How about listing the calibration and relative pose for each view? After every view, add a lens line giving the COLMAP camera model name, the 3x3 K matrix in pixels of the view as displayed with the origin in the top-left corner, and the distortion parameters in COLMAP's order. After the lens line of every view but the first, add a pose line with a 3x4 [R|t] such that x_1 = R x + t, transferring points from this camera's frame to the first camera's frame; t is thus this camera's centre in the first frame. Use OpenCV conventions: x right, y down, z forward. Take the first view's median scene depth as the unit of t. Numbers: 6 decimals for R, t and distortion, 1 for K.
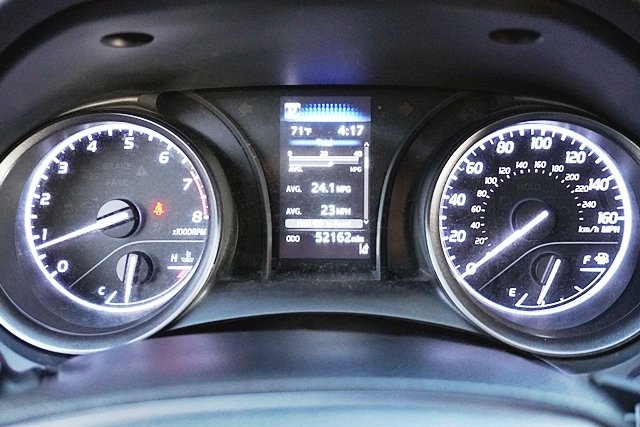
lens RADIAL K [[670.9, 0, 320.0], [0, 670.9, 213.5], [0, 0, 1]] dist [0.009568, 0.006246]
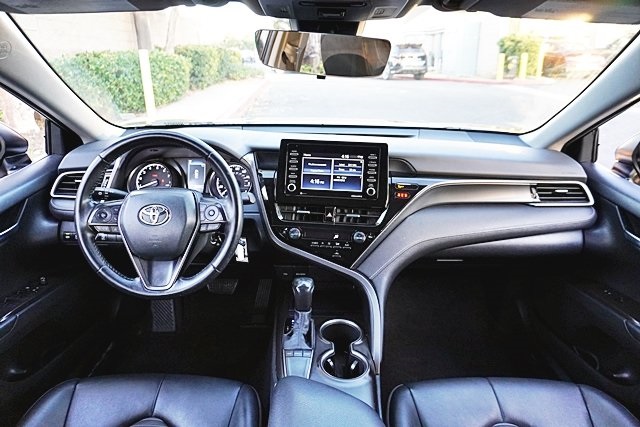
lens RADIAL K [[428.0, 0, 320.0], [0, 428.0, 213.5], [0, 0, 1]] dist [-0.042397, 0.037967]
pose [[0.999575, 0.012358, 0.026397, 0.876951], [-0.011170, 0.998938, -0.044700, 0.375280], [-0.026921, 0.044387, 0.998652, -2.267833]]
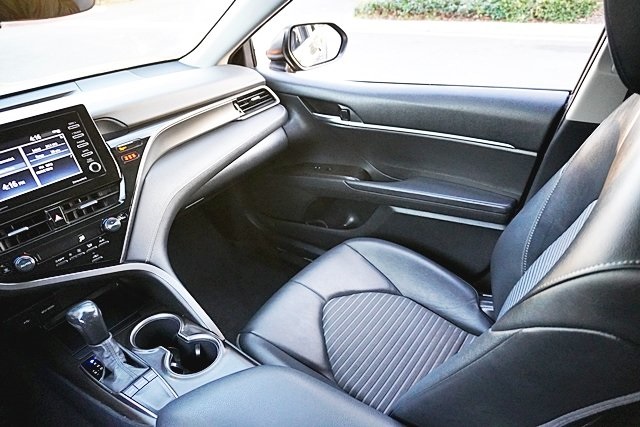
lens RADIAL K [[428.0, 0, 320.0], [0, 428.0, 213.5], [0, 0, 1]] dist [-0.042397, 0.037967]
pose [[0.576257, -0.448668, 0.683100, 0.325460], [0.386864, 0.886009, 0.255587, 0.201088], [-0.719906, 0.116983, 0.684142, -1.811303]]
